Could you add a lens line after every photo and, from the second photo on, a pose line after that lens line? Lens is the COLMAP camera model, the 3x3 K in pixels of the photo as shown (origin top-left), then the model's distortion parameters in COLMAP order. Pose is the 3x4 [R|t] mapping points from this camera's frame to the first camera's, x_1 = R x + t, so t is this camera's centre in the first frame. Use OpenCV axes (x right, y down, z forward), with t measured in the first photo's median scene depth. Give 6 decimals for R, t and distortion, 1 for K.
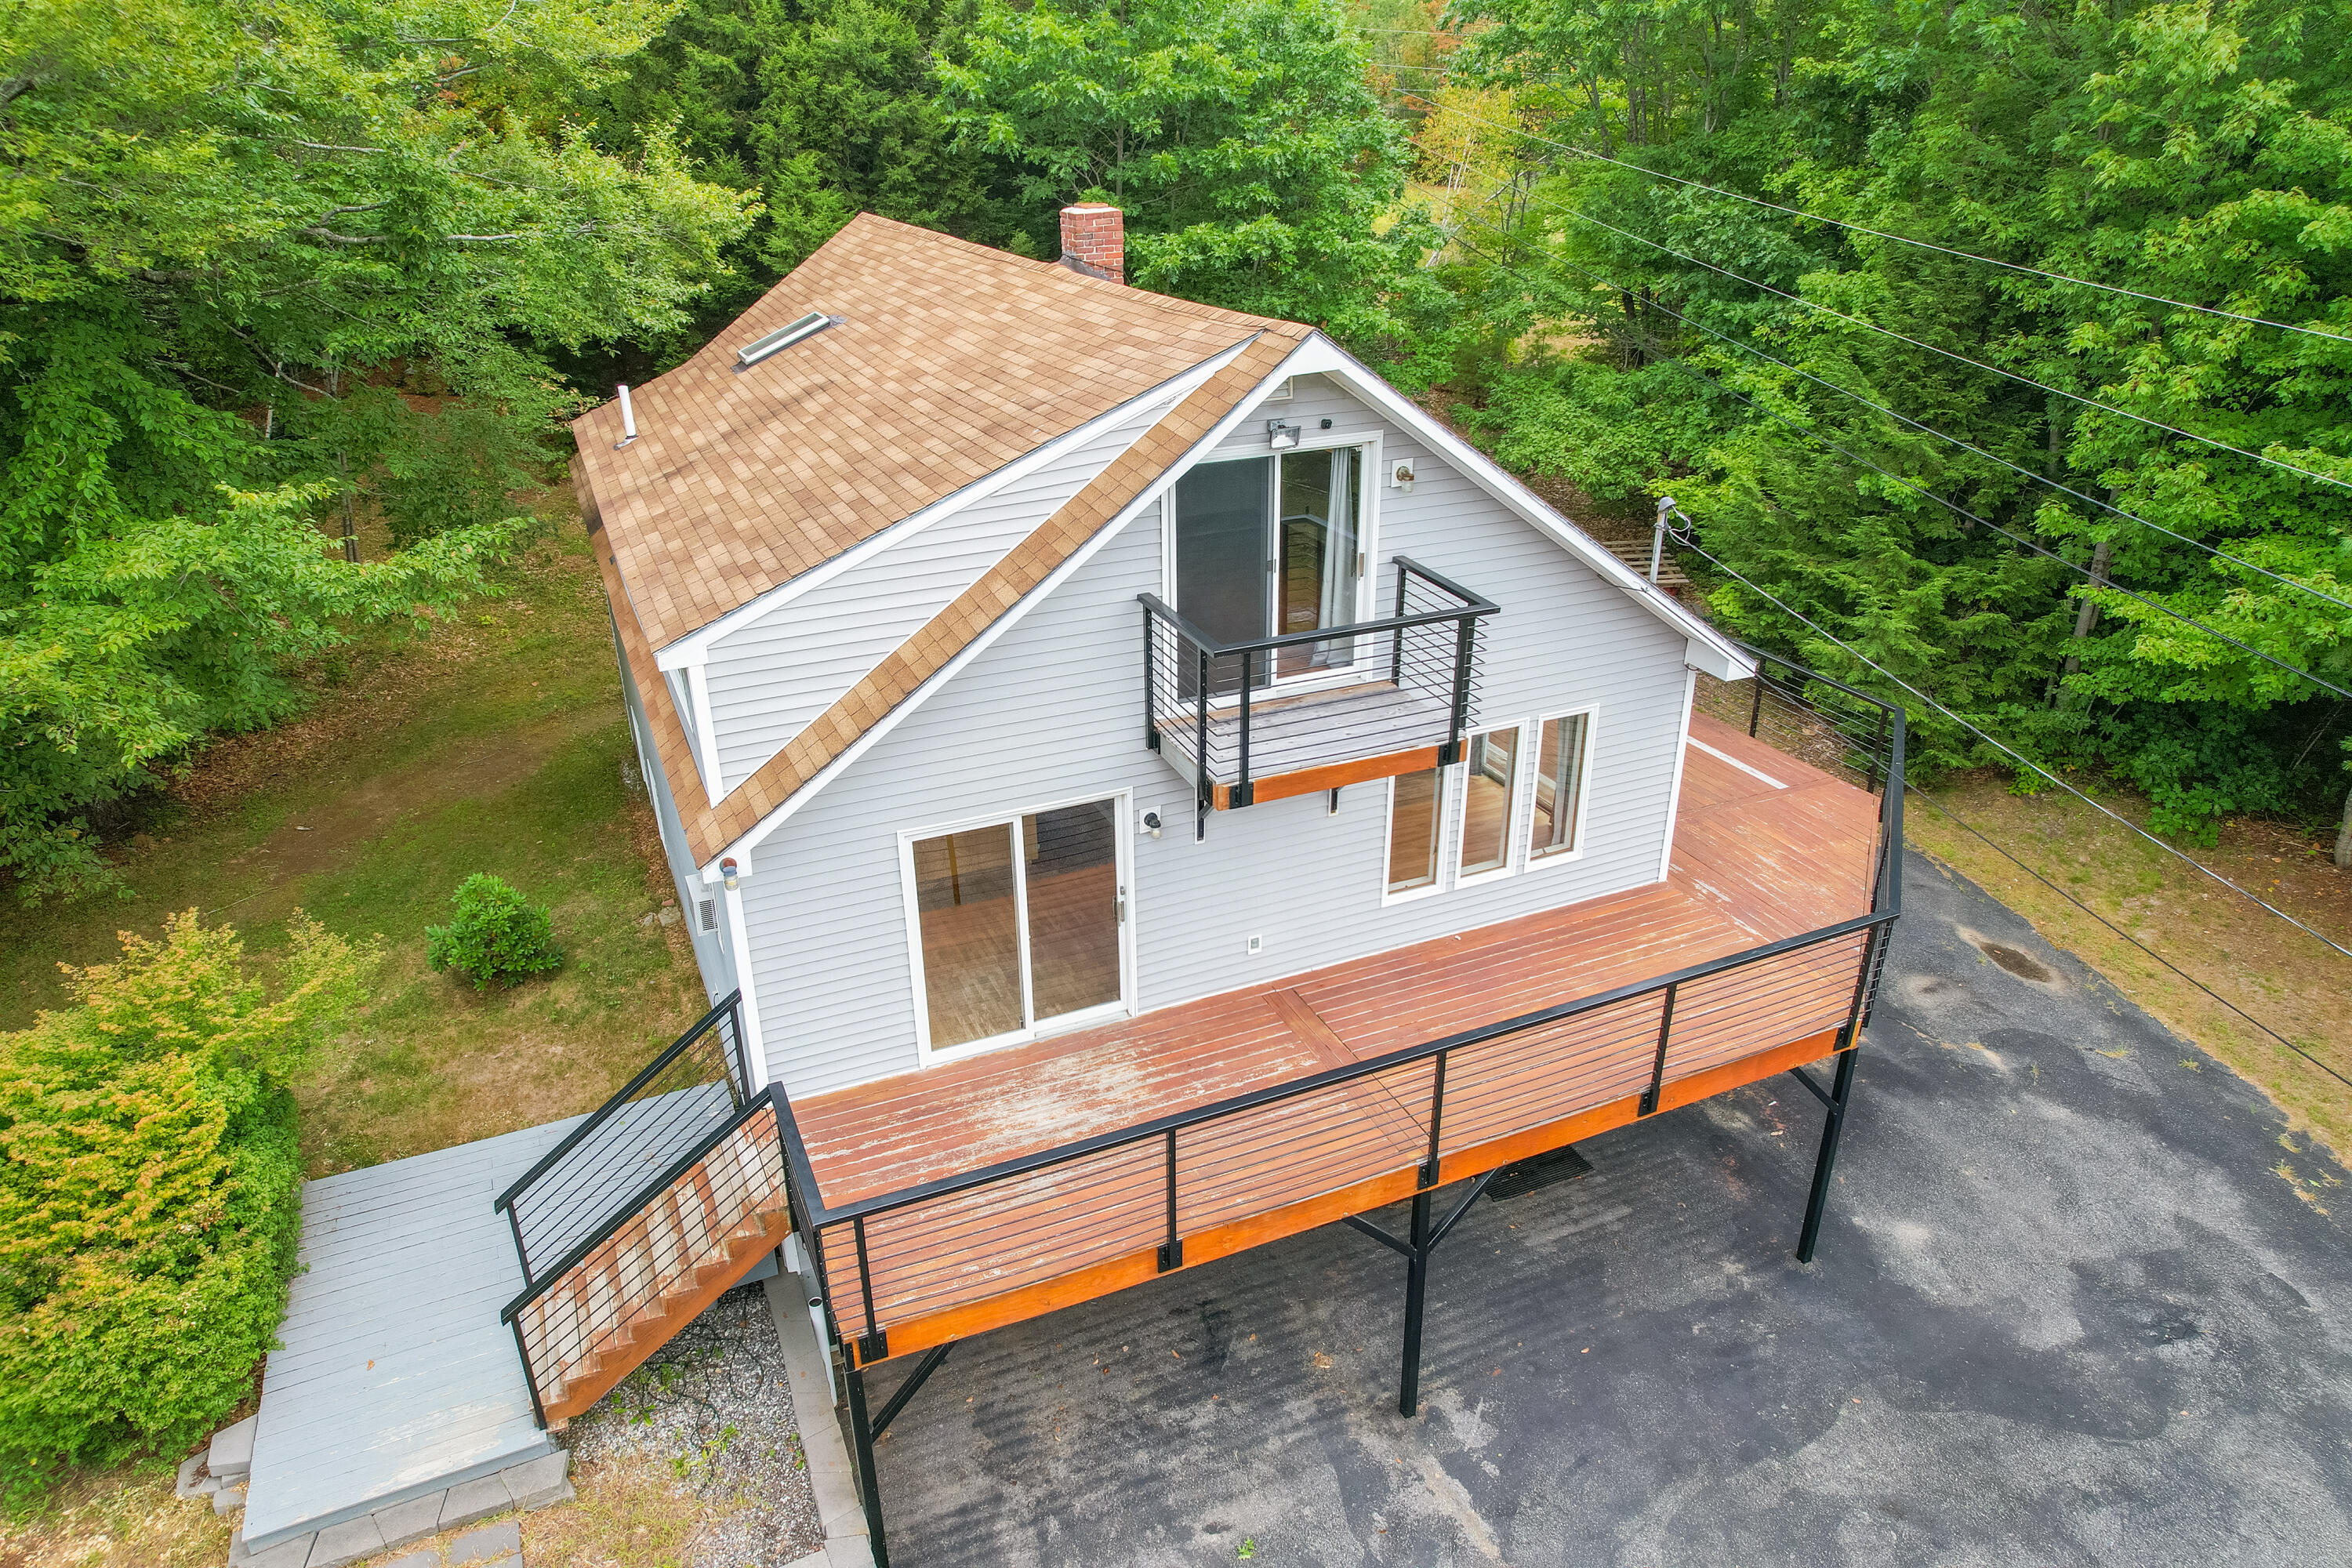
lens RADIAL K [[1503.8, 0, 1157.4], [0, 1503.8, 777.7], [0, 0, 1]] dist [-0.076975, 0.066637]
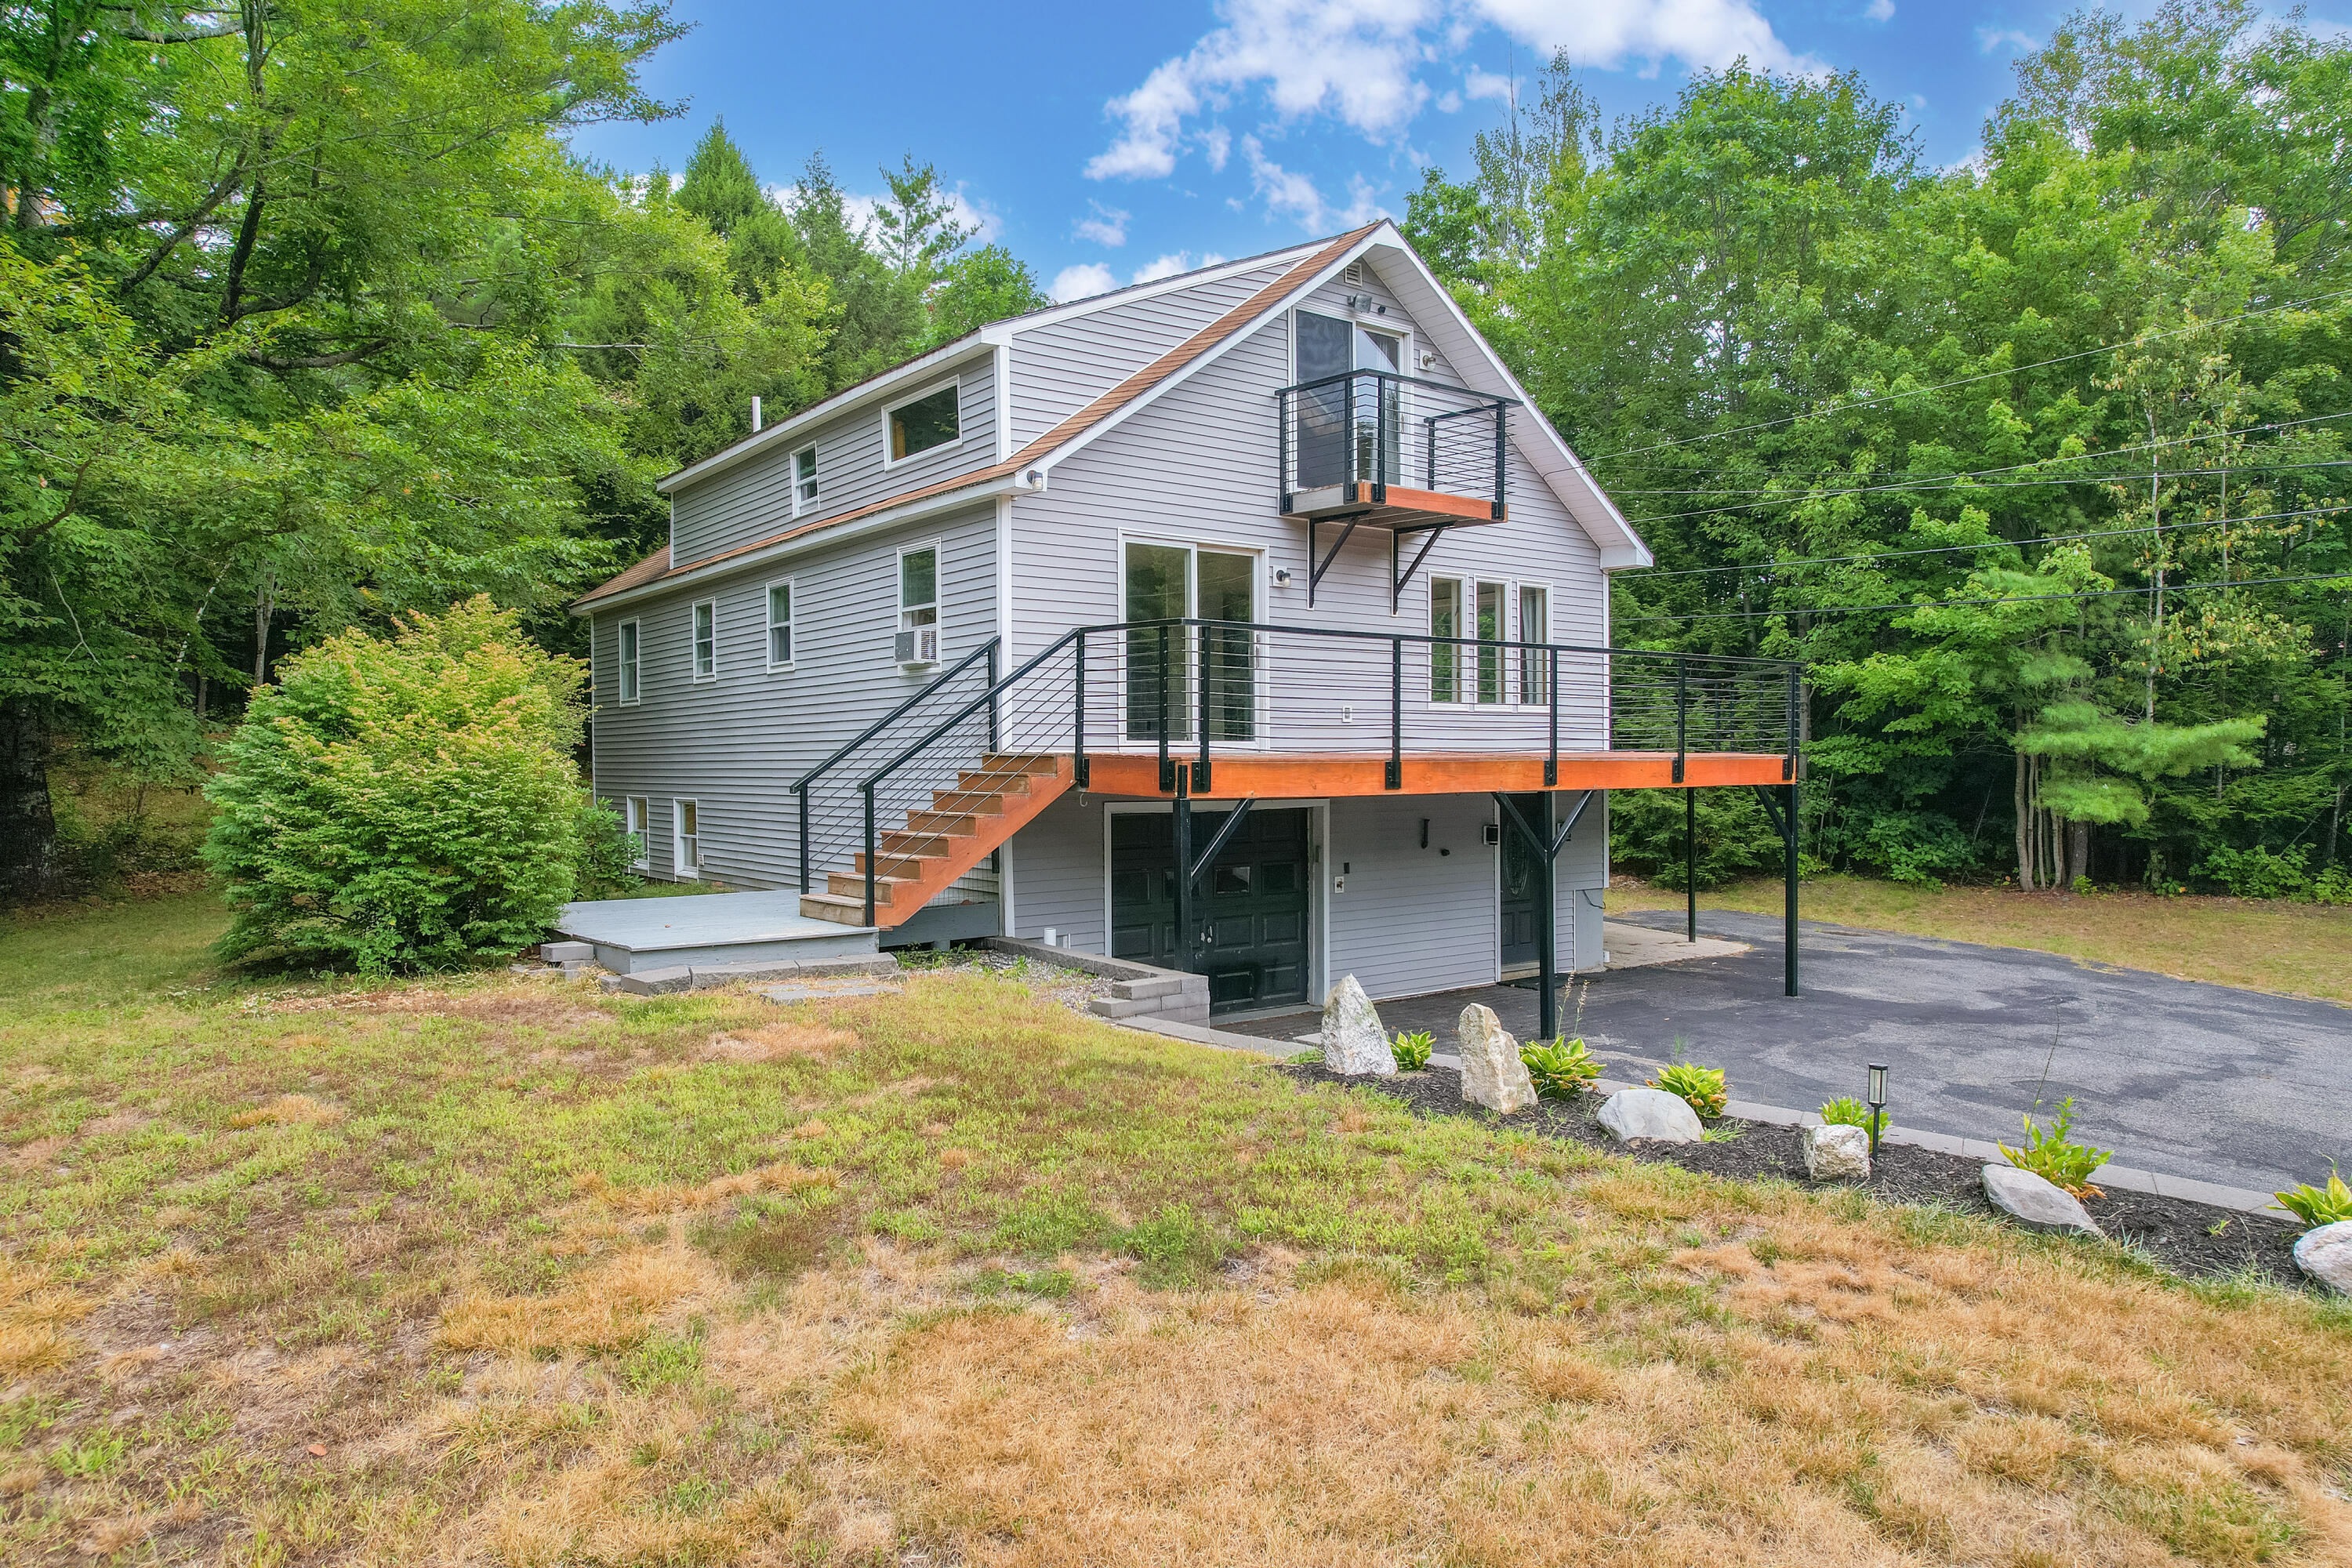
lens RADIAL K [[1503.8, 0, 1157.4], [0, 1503.8, 777.7], [0, 0, 1]] dist [-0.076975, 0.066637]
pose [[0.972341, 0.007725, 0.233437, -0.404451], [0.088117, 0.913464, -0.397264, 0.684559], [-0.216305, 0.406846, 0.887518, -0.048749]]
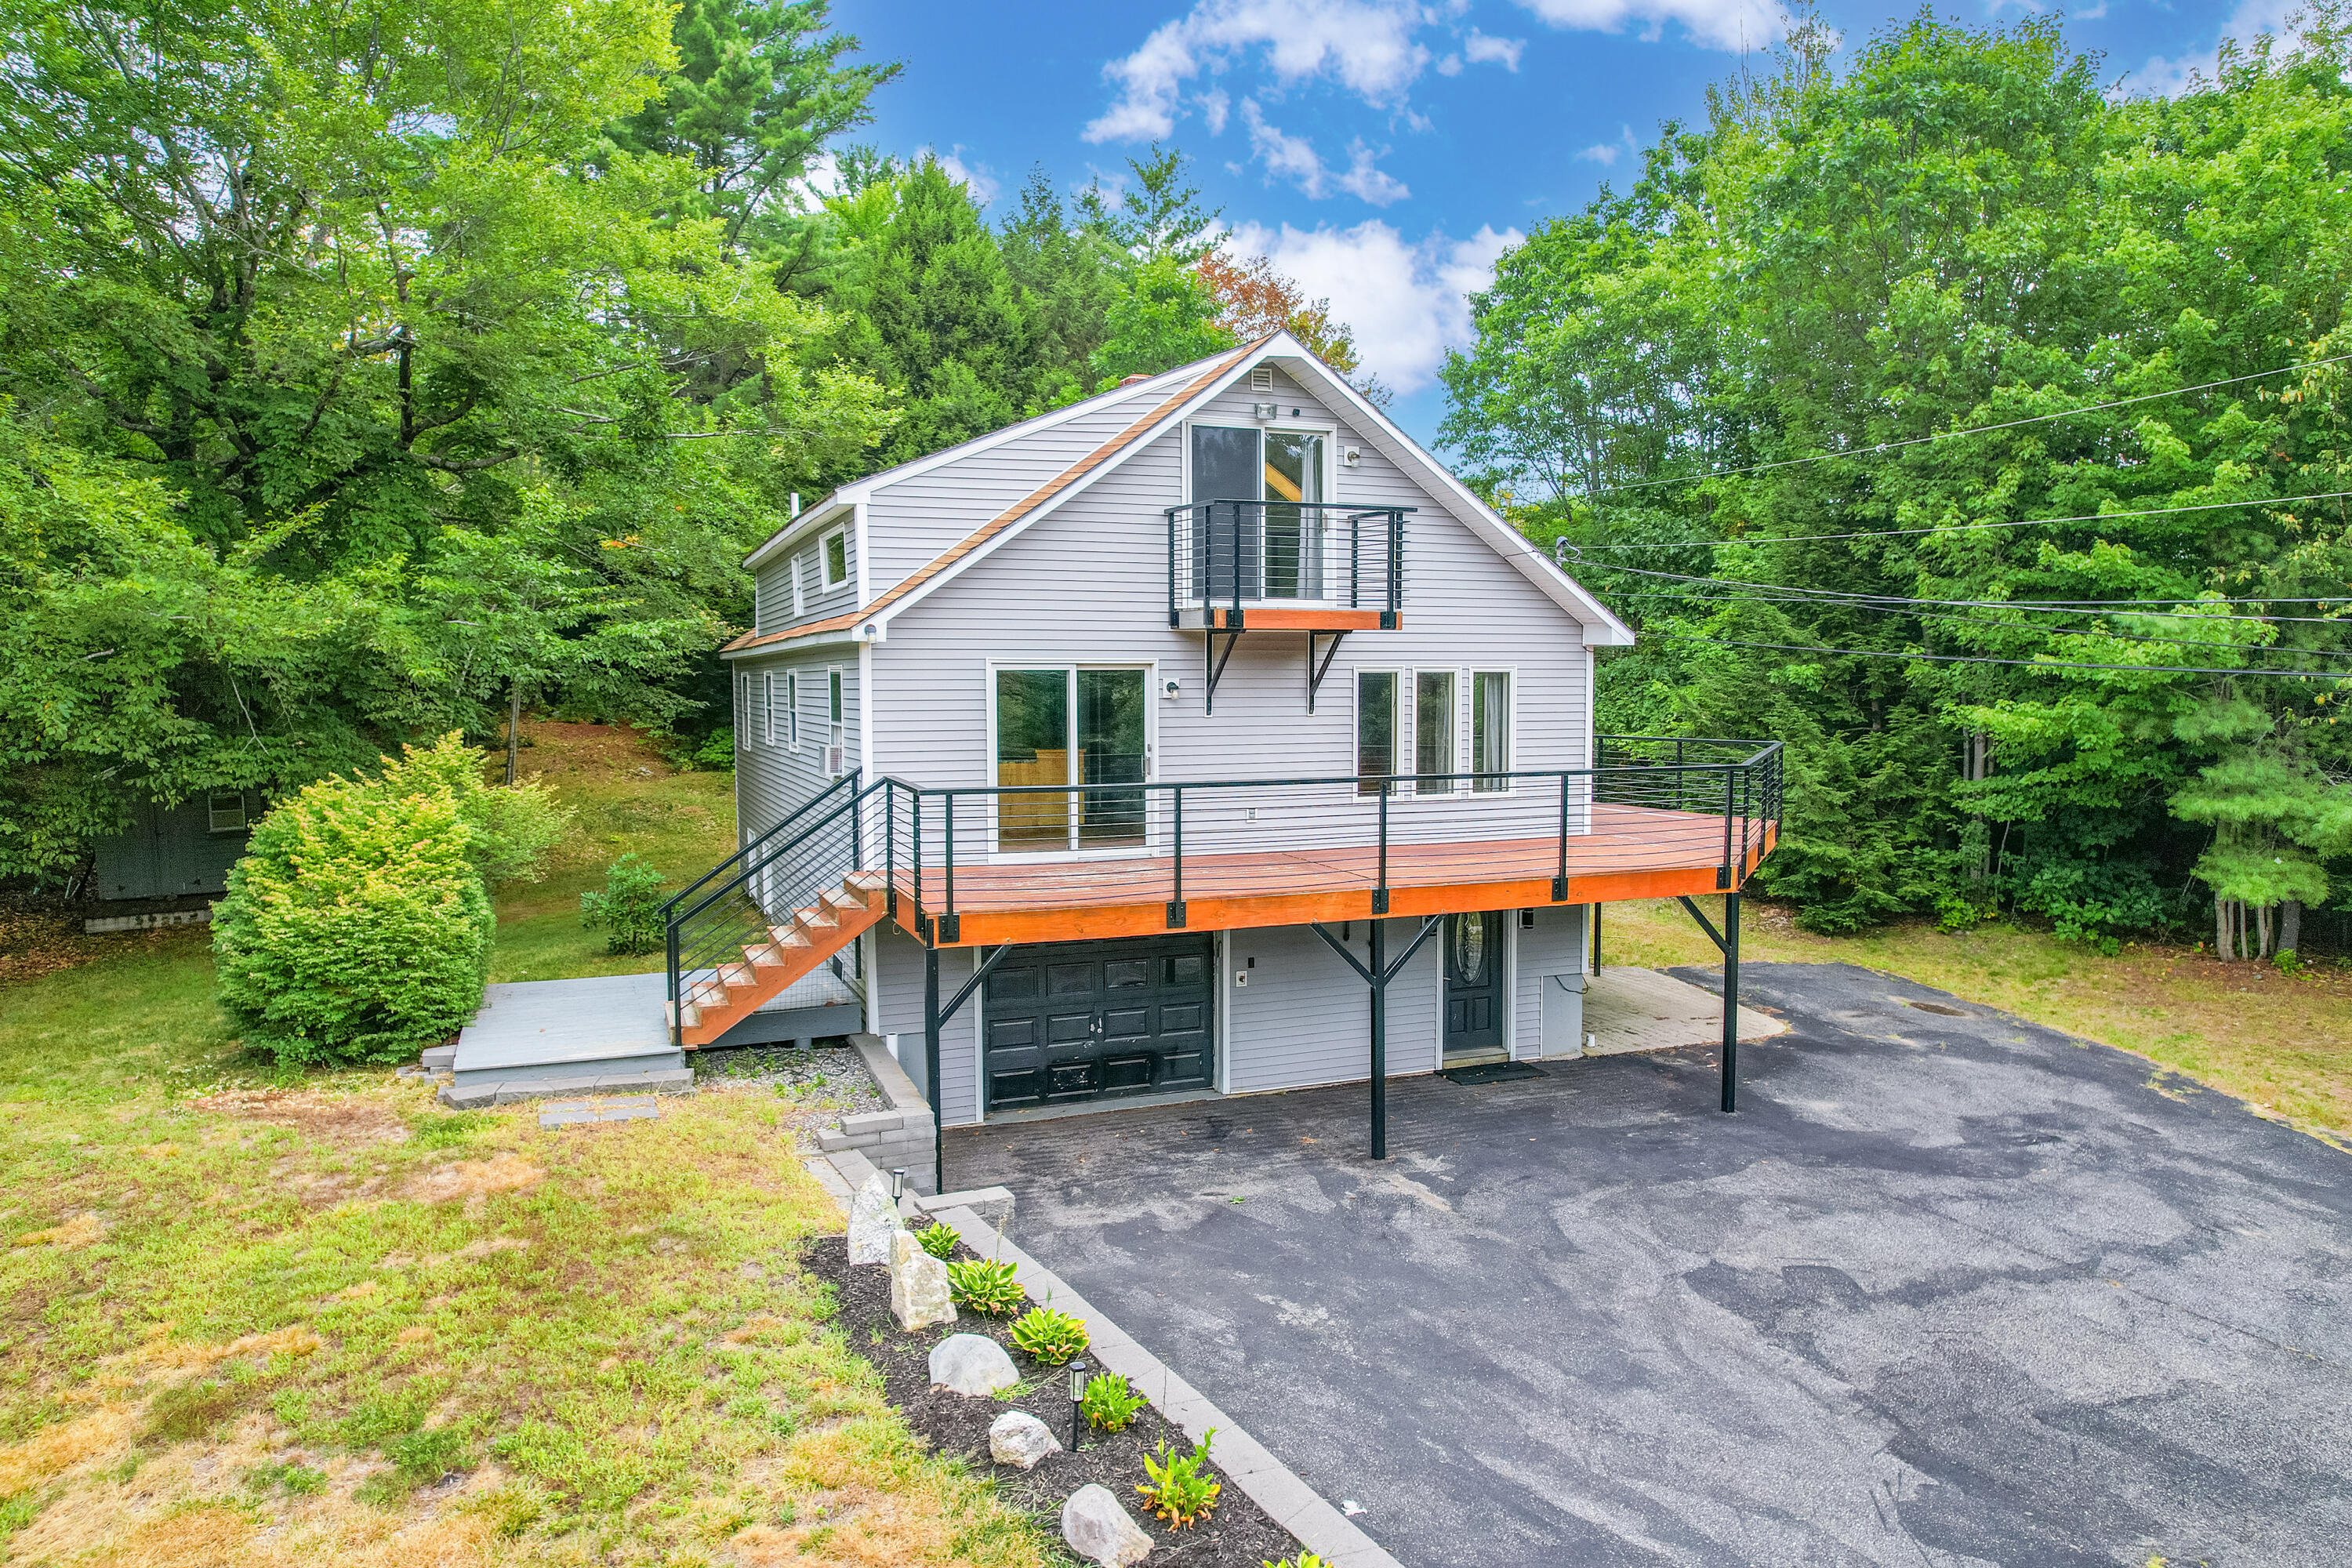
lens RADIAL K [[1512.2, 0, 1157.4], [0, 1512.2, 779.5], [0, 0, 1]] dist [-0.072567, 0.065128]
pose [[0.999285, 0.012765, -0.035584, 0.031943], [-0.024536, 0.935073, -0.353604, 0.579835], [0.028760, 0.354225, 0.934718, -0.233294]]
